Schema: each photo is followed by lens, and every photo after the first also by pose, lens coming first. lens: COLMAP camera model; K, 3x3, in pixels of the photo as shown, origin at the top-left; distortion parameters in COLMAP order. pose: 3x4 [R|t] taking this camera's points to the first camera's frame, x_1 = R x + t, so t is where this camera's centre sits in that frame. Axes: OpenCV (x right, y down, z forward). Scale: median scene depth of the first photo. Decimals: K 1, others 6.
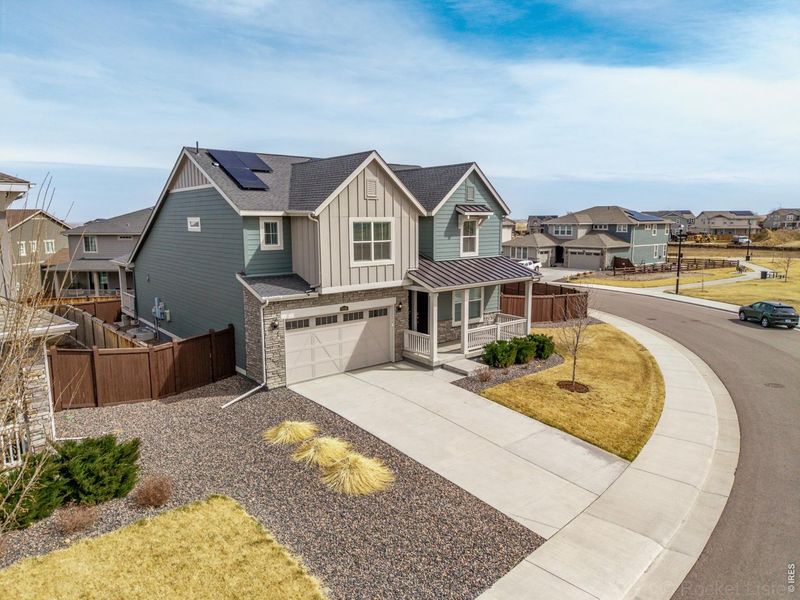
lens RADIAL K [[539.7, 0, 400.2], [0, 539.7, 298.2], [0, 0, 1]] dist [0.010796, -0.009562]
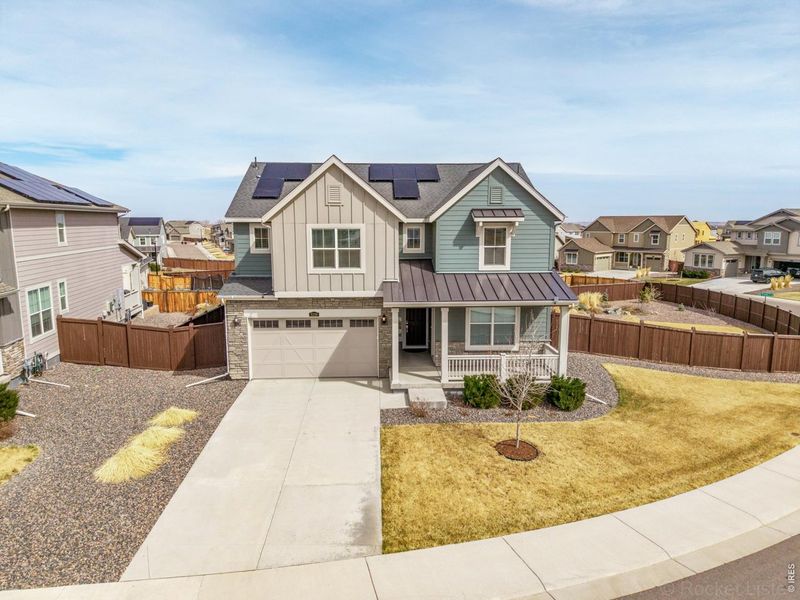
lens RADIAL K [[539.7, 0, 393.9], [0, 539.7, 303.4], [0, 0, 1]] dist [0.010796, -0.009562]
pose [[0.791768, 0.094576, -0.603456, 0.607758], [-0.090115, 0.995216, 0.037738, -0.051682], [0.604138, 0.024501, 0.796503, 0.284706]]
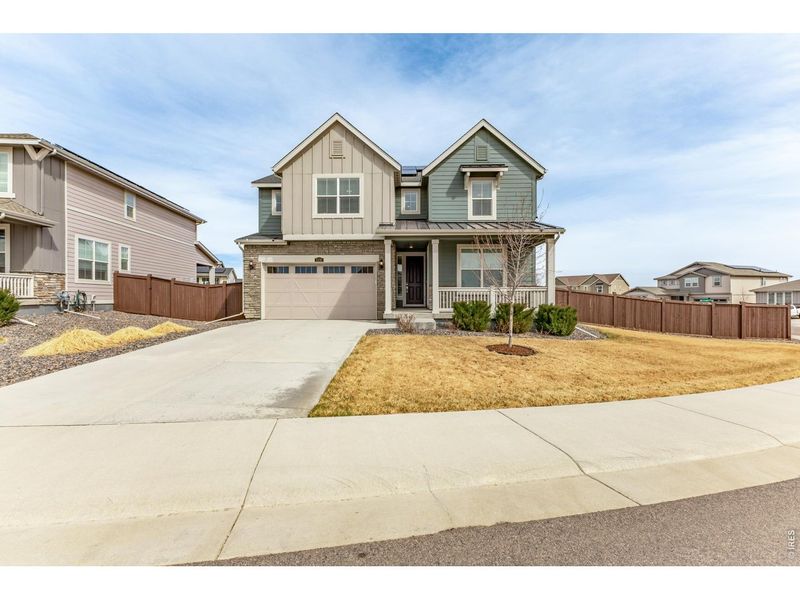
lens RADIAL K [[346.6, 0, 395.2], [0, 346.6, 301.8], [0, 0, 1]] dist [0.004653, 0.001887]
pose [[0.747227, 0.010568, -0.664485, 0.487507], [-0.100181, 0.990239, -0.096907, 0.158074], [0.656974, 0.138981, 0.740992, 0.570926]]
